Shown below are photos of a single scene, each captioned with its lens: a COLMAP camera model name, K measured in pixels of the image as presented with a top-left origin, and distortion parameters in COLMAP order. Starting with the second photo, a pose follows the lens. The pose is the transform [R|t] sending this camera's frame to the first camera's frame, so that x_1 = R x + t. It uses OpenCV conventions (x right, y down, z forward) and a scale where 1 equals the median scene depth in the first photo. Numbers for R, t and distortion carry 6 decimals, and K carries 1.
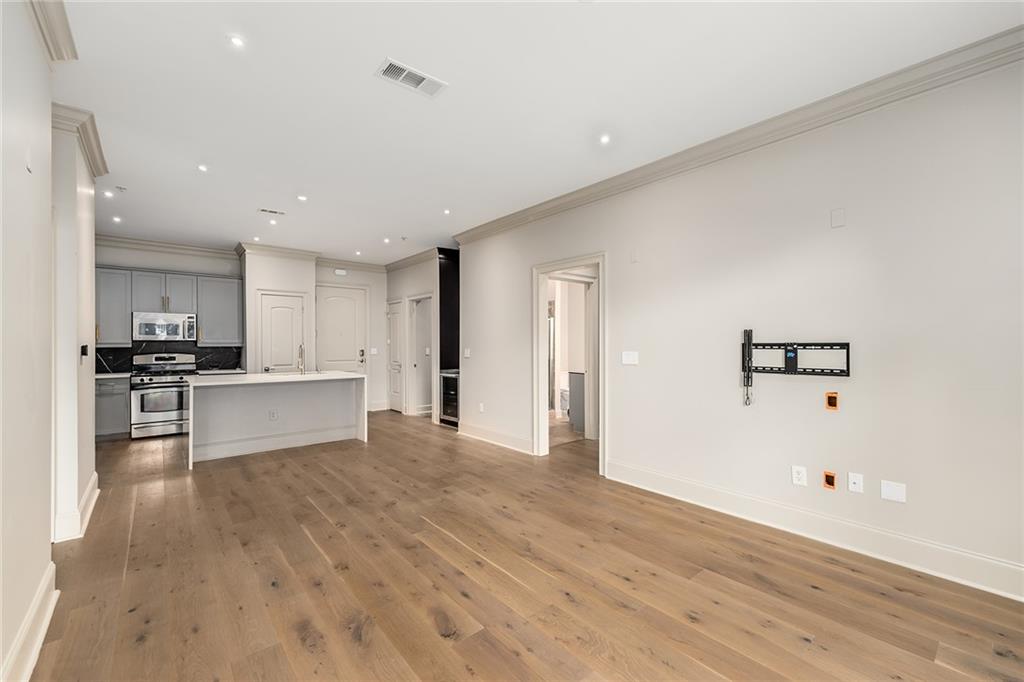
lens RADIAL K [[421.2, 0, 513.8], [0, 421.2, 347.0], [0, 0, 1]] dist [0.000517, -0.000046]
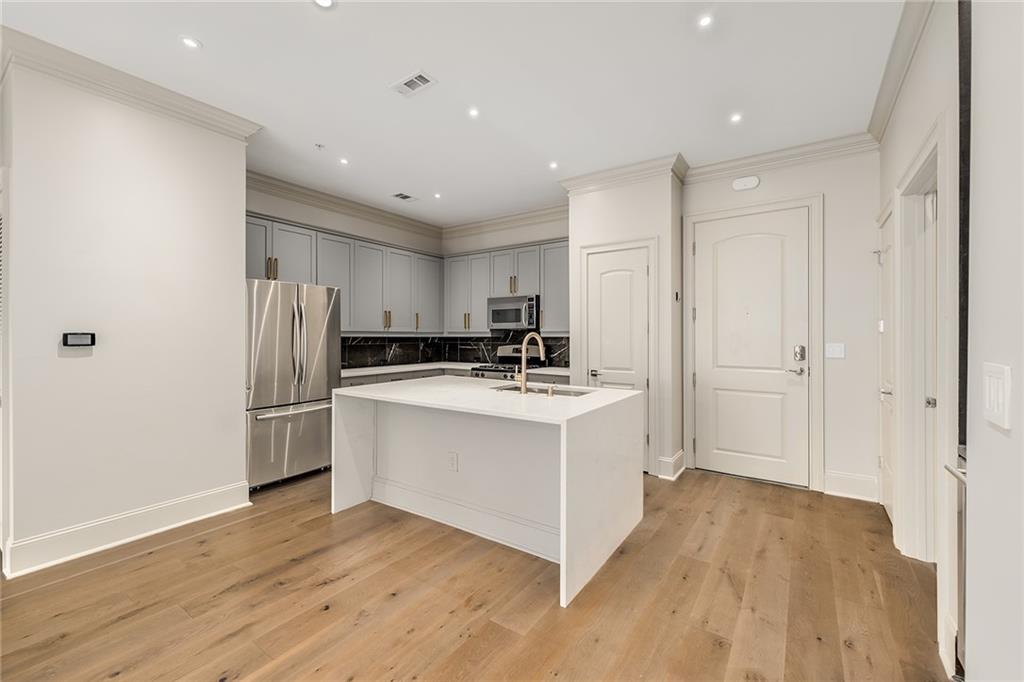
lens RADIAL K [[420.6, 0, 512.0], [0, 420.6, 341.0], [0, 0, 1]] dist [0.001085, 0.000180]
pose [[0.261625, 0.014720, -0.965057, -0.020557], [-0.009921, 0.999872, 0.012562, -0.002015], [0.965119, 0.006288, 0.261737, 0.790089]]
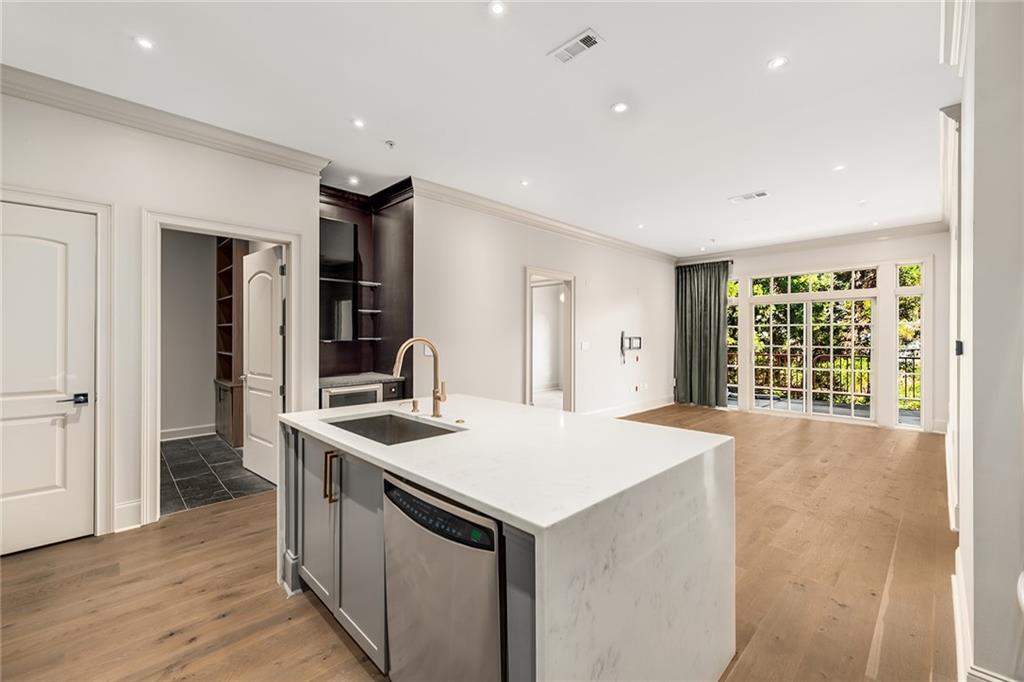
lens RADIAL K [[421.1, 0, 513.5], [0, 421.1, 336.8], [0, 0, 1]] dist [0.000829, 0.000151]
pose [[-0.075654, 0.000994, 0.997134, -0.825792], [0.004229, 0.999991, -0.000676, -0.005753], [-0.997125, 0.004166, -0.075657, 0.887256]]
